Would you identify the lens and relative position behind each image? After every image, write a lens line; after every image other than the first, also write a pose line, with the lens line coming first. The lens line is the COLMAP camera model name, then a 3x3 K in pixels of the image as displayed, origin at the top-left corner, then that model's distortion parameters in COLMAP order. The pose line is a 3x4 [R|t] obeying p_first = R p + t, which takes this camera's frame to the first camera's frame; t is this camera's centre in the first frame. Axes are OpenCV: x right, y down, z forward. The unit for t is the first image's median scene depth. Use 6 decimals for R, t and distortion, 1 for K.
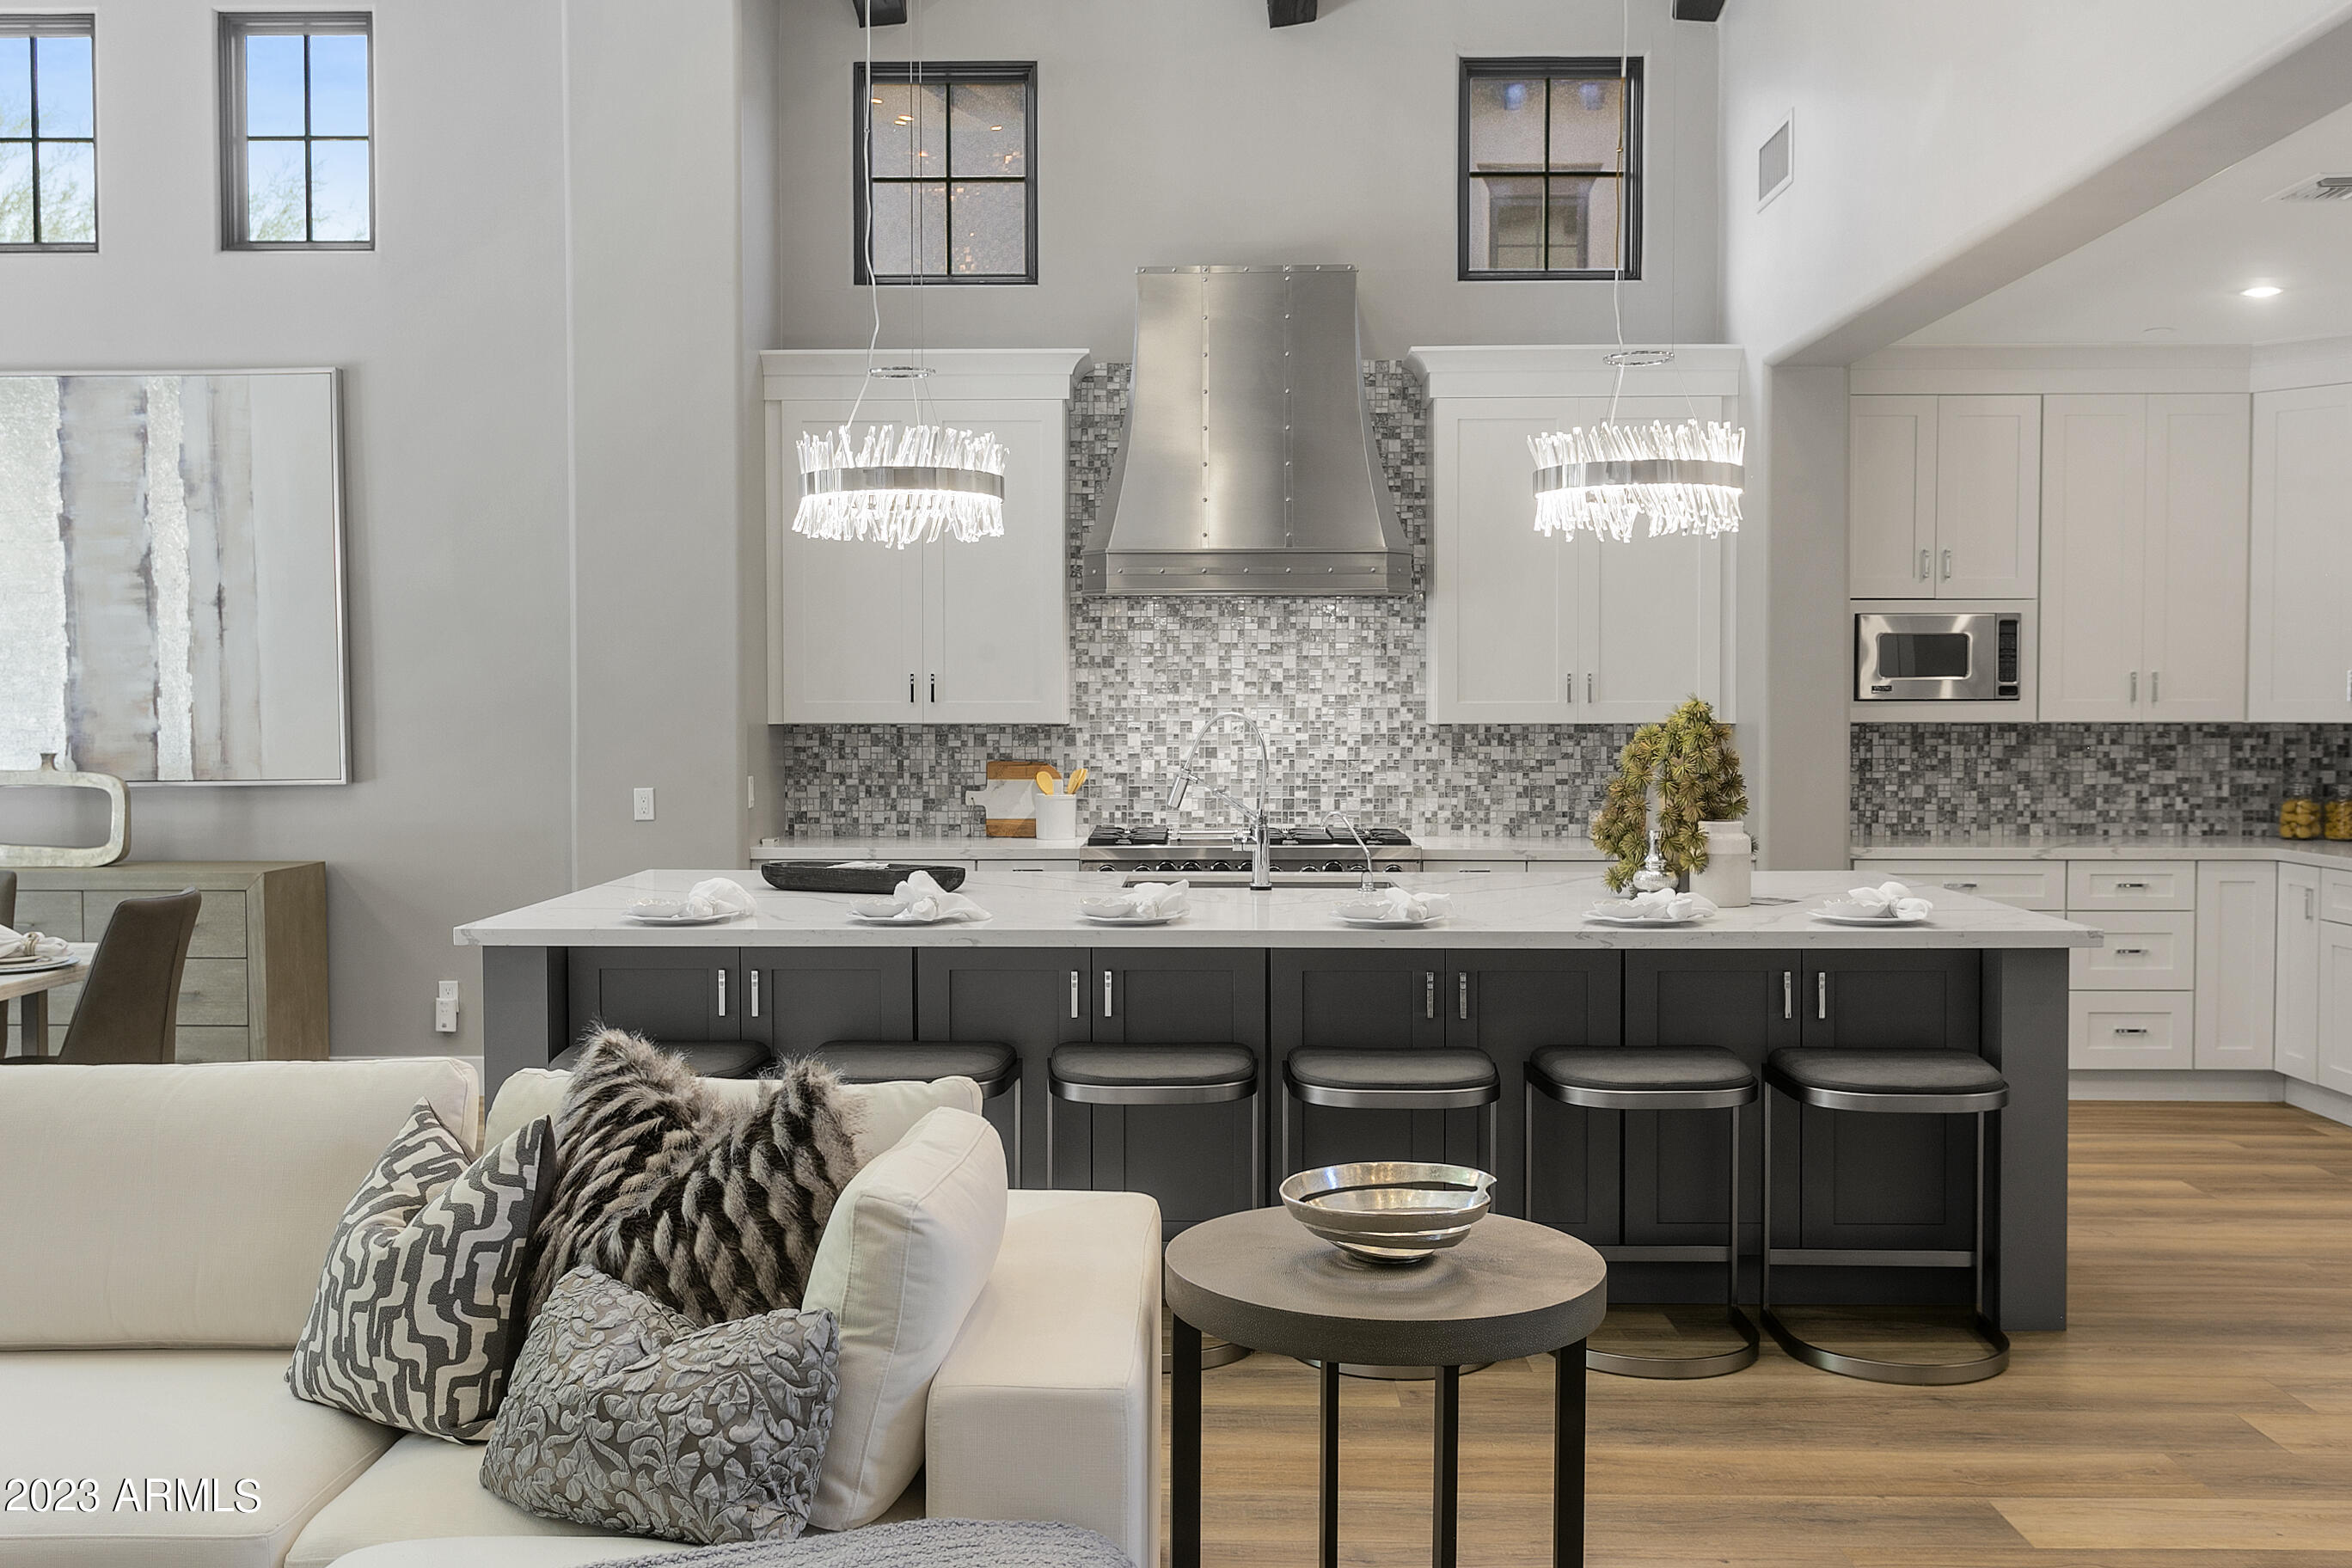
lens RADIAL K [[2116.9, 0, 1173.6], [0, 2116.9, 781.6], [0, 0, 1]] dist [0.011030, 0.002723]
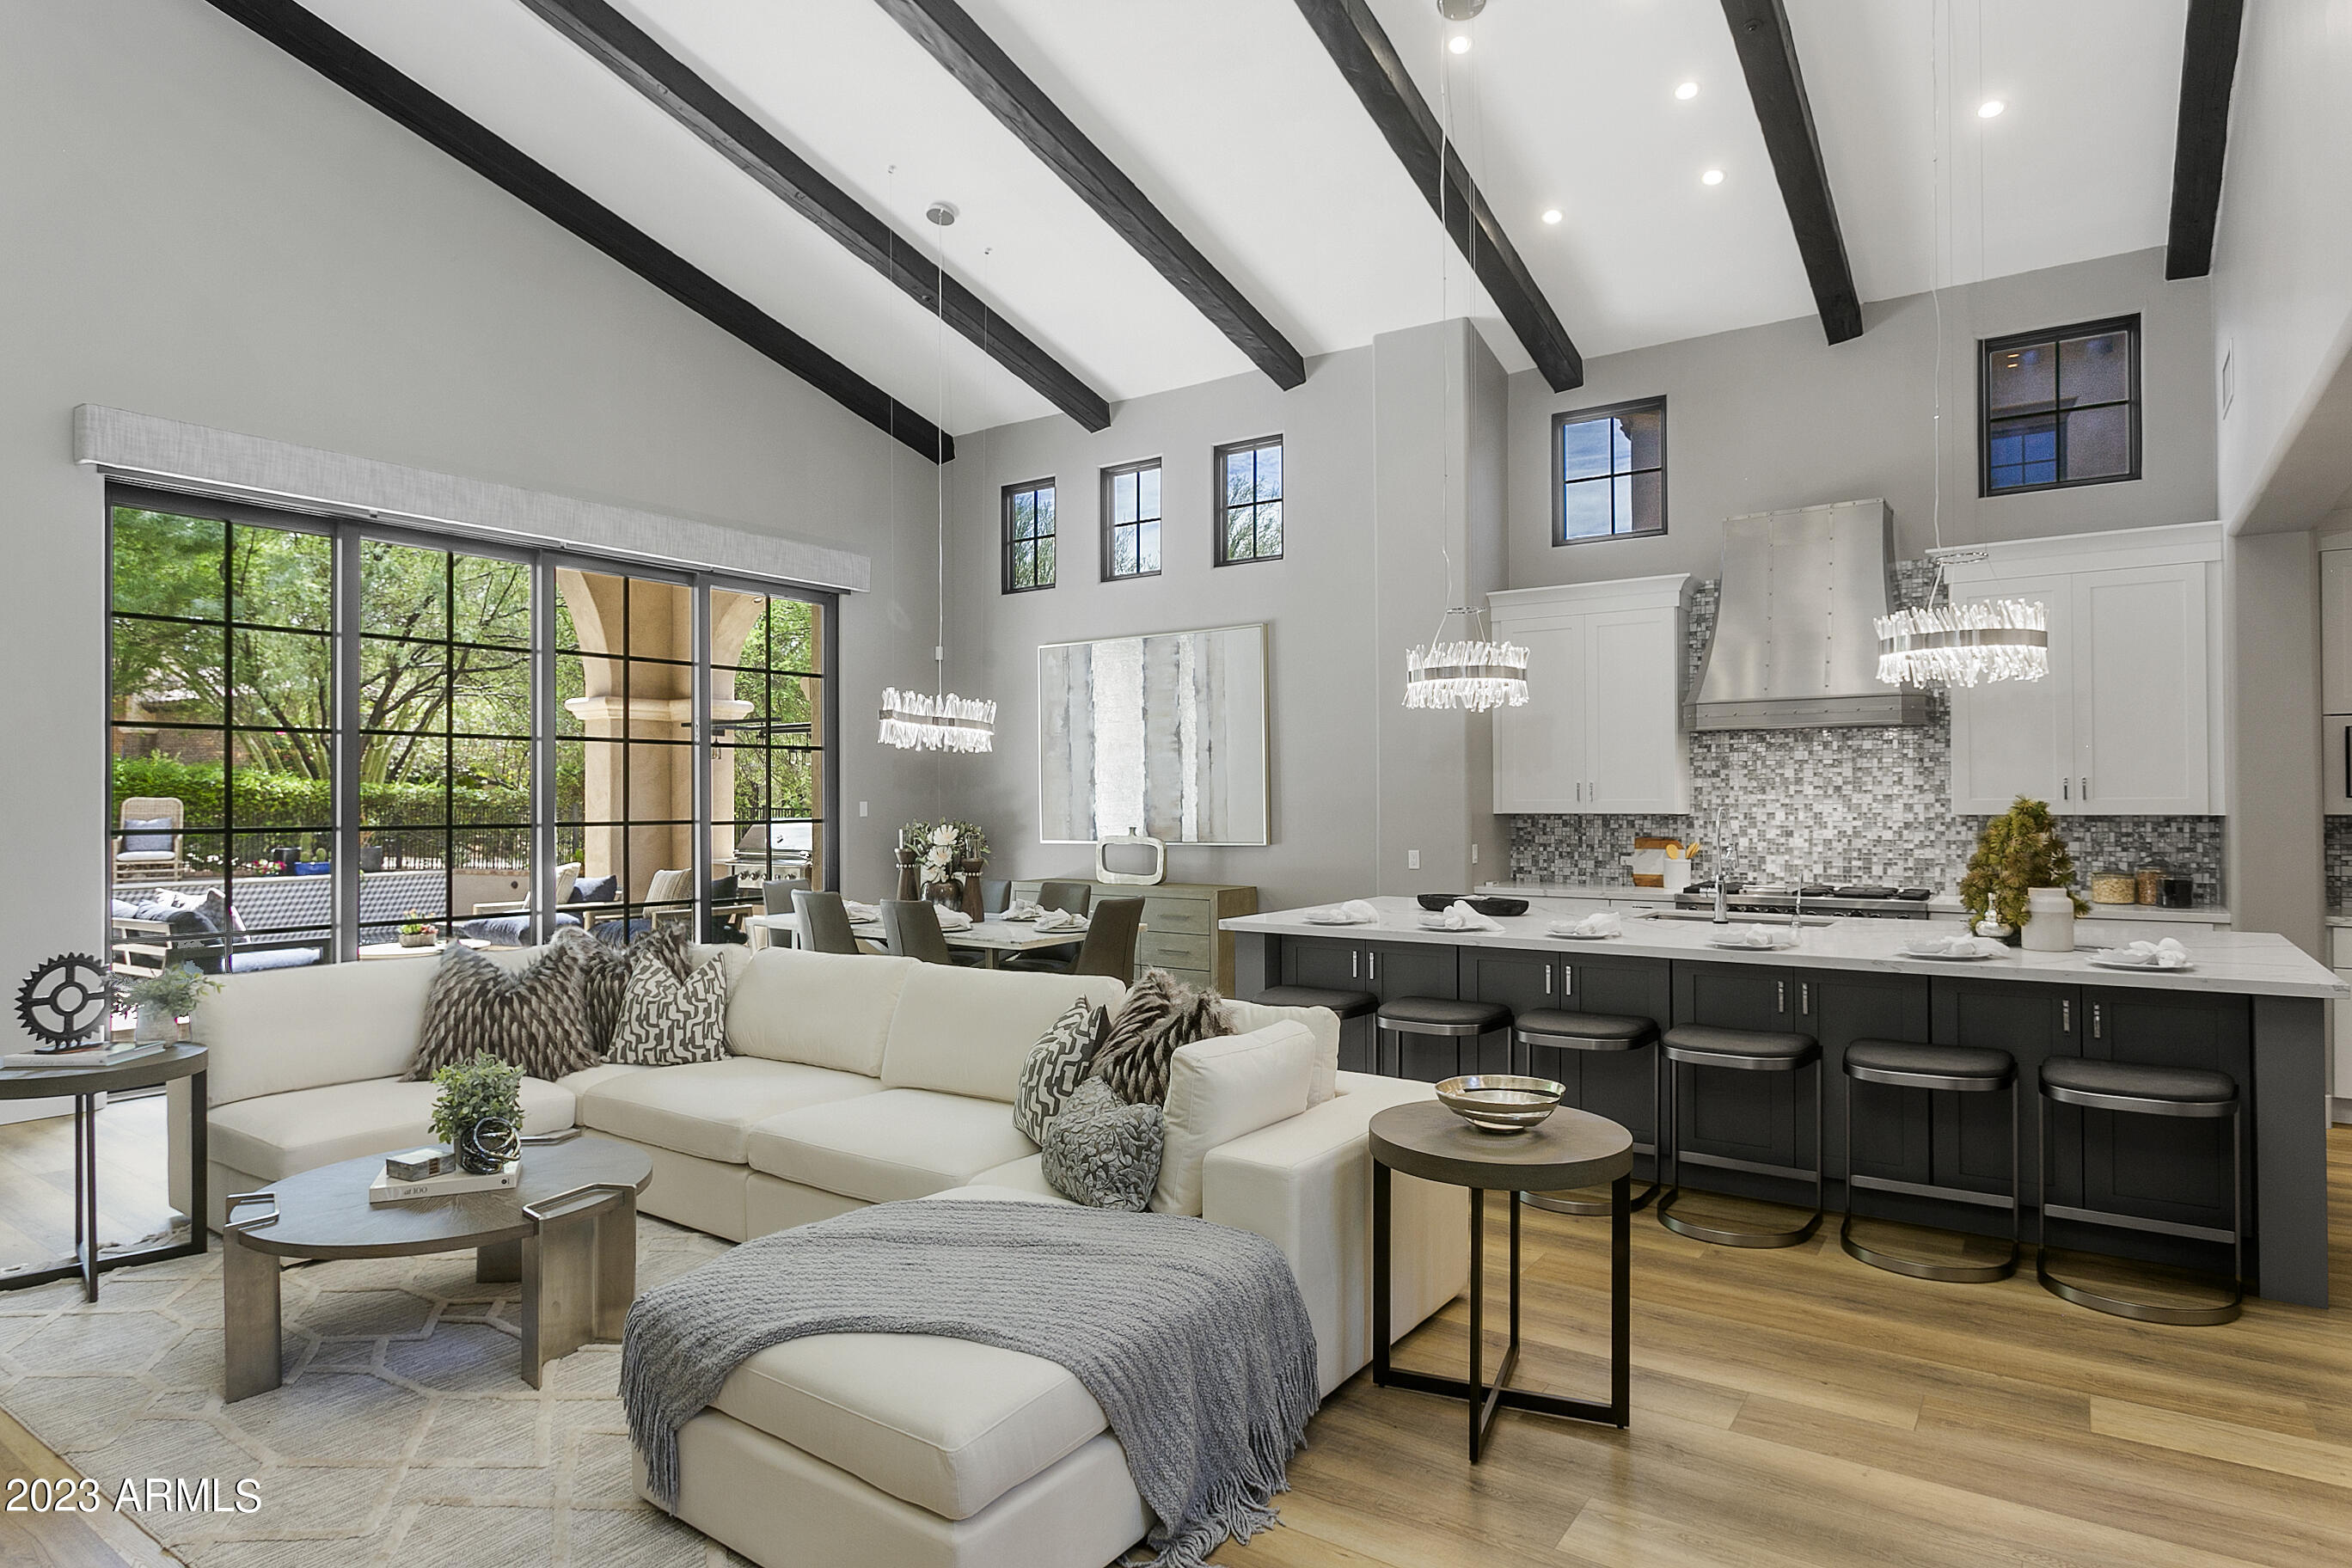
lens RADIAL K [[1340.2, 0, 1170.7], [0, 1340.2, 791.8], [0, 0, 1]] dist [-0.000954, 0.003394]
pose [[0.829580, -0.005683, -0.558359, 0.197716], [-0.017517, 0.999191, -0.036195, -0.001554], [0.558113, 0.039808, 0.828809, -0.022961]]
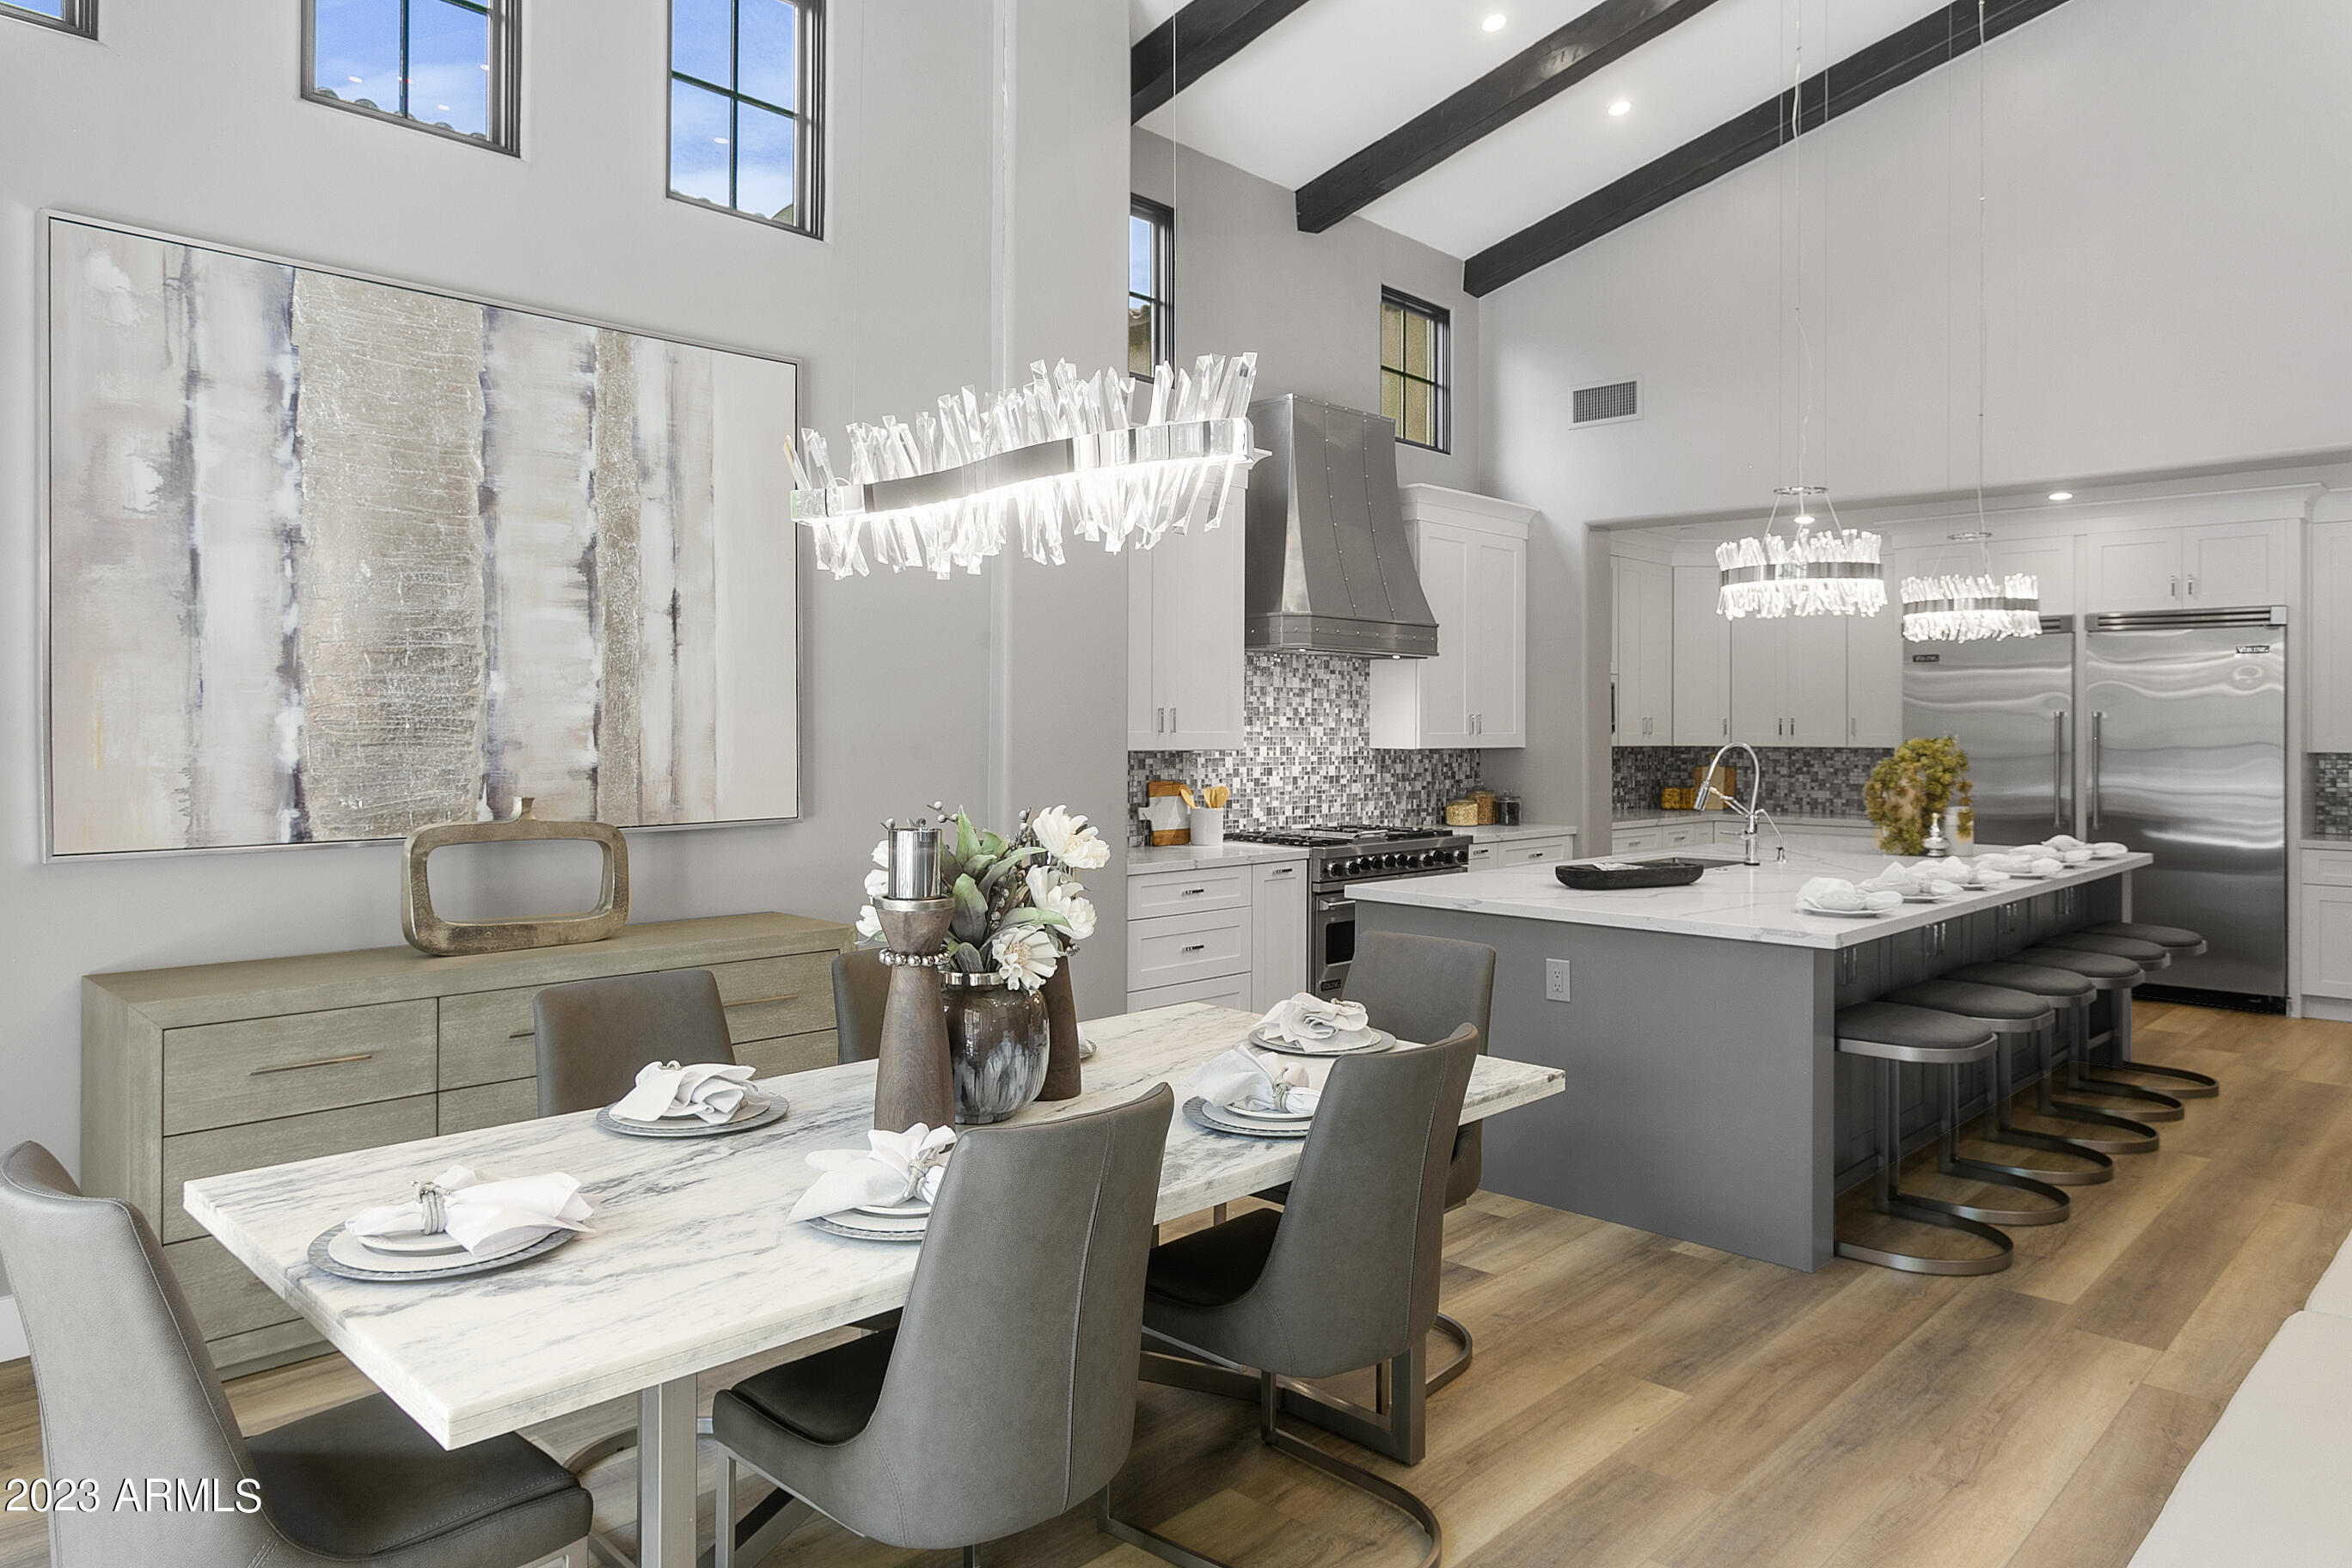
lens RADIAL K [[1500.9, 0, 1182.3], [0, 1500.9, 720.1], [0, 0, 1]] dist [0.001235, 0.000352]
pose [[0.678243, 0.009341, 0.734778, -0.747870], [0.020384, 0.999295, -0.031519, -0.018819], [-0.734555, 0.036355, 0.677575, 0.452004]]
